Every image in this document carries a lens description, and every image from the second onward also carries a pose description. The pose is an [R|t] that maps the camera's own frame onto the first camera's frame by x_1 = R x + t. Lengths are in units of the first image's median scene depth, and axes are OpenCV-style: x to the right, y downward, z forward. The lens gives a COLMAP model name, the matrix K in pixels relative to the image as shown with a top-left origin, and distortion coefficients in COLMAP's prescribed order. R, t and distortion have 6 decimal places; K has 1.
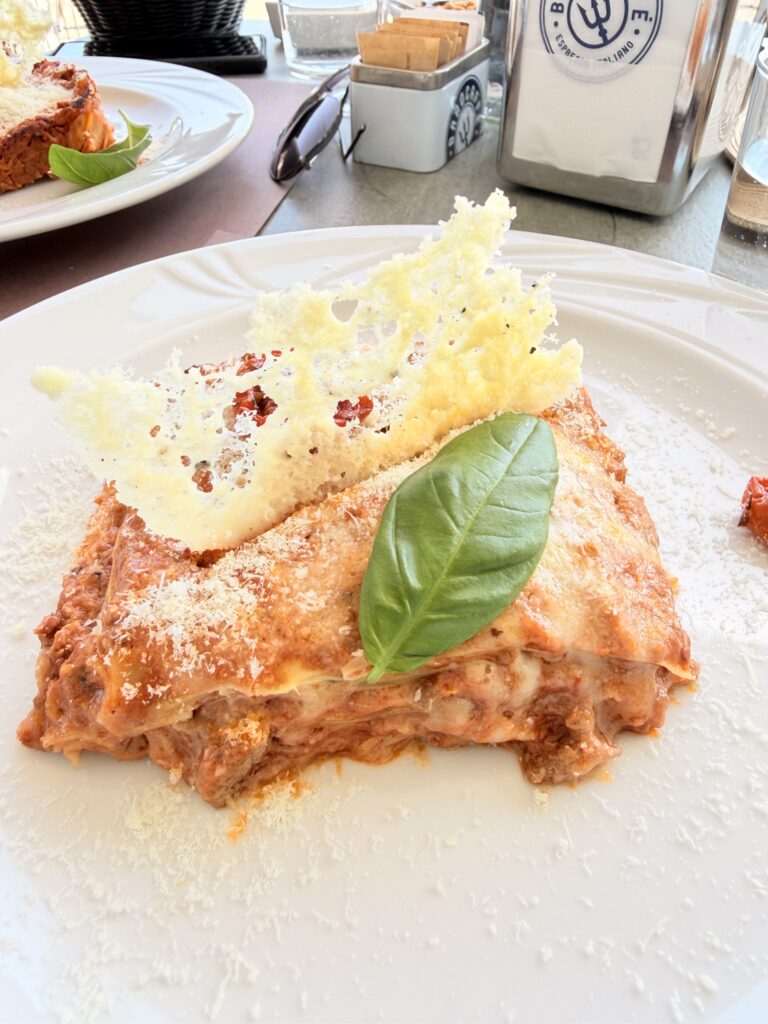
lens RADIAL K [[767.6, 0, 386.7], [0, 767.6, 396.4], [0, 0, 1]] dist [-0.000282, 0.039921]
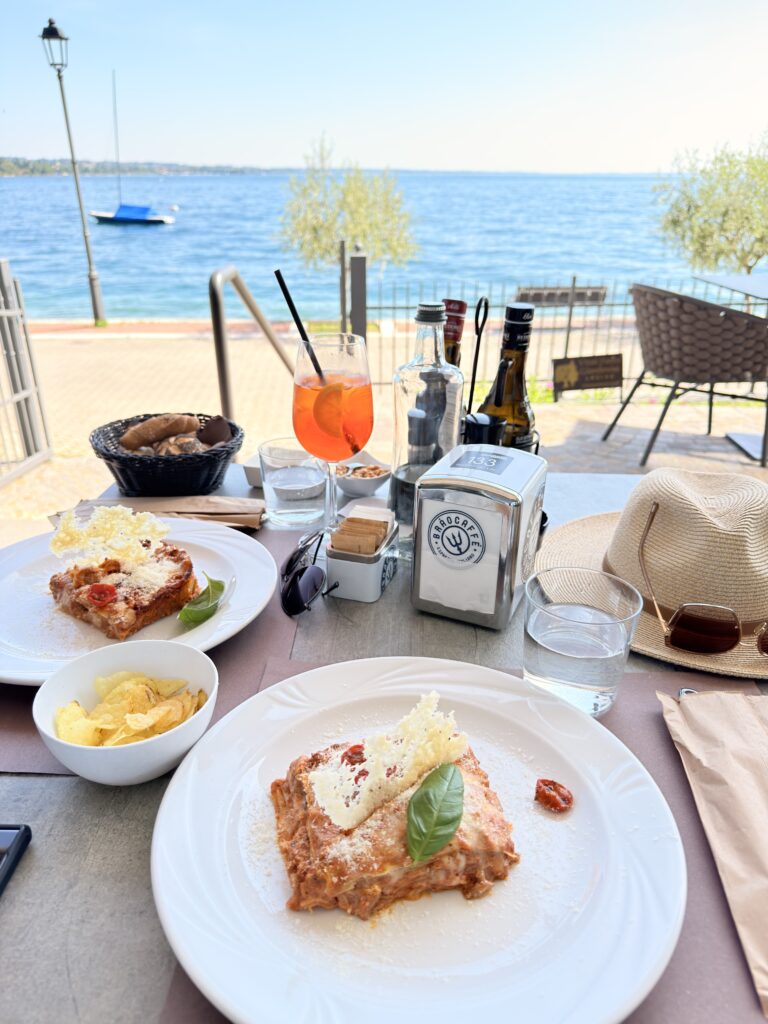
lens RADIAL K [[708.9, 0, 381.4], [0, 708.9, 498.7], [0, 0, 1]] dist [0.065981, -0.117148]
pose [[0.989135, -0.046367, 0.139509, -0.452463], [0.081747, 0.962197, -0.259797, -0.300633], [-0.122189, 0.268379, 0.955533, -2.018906]]
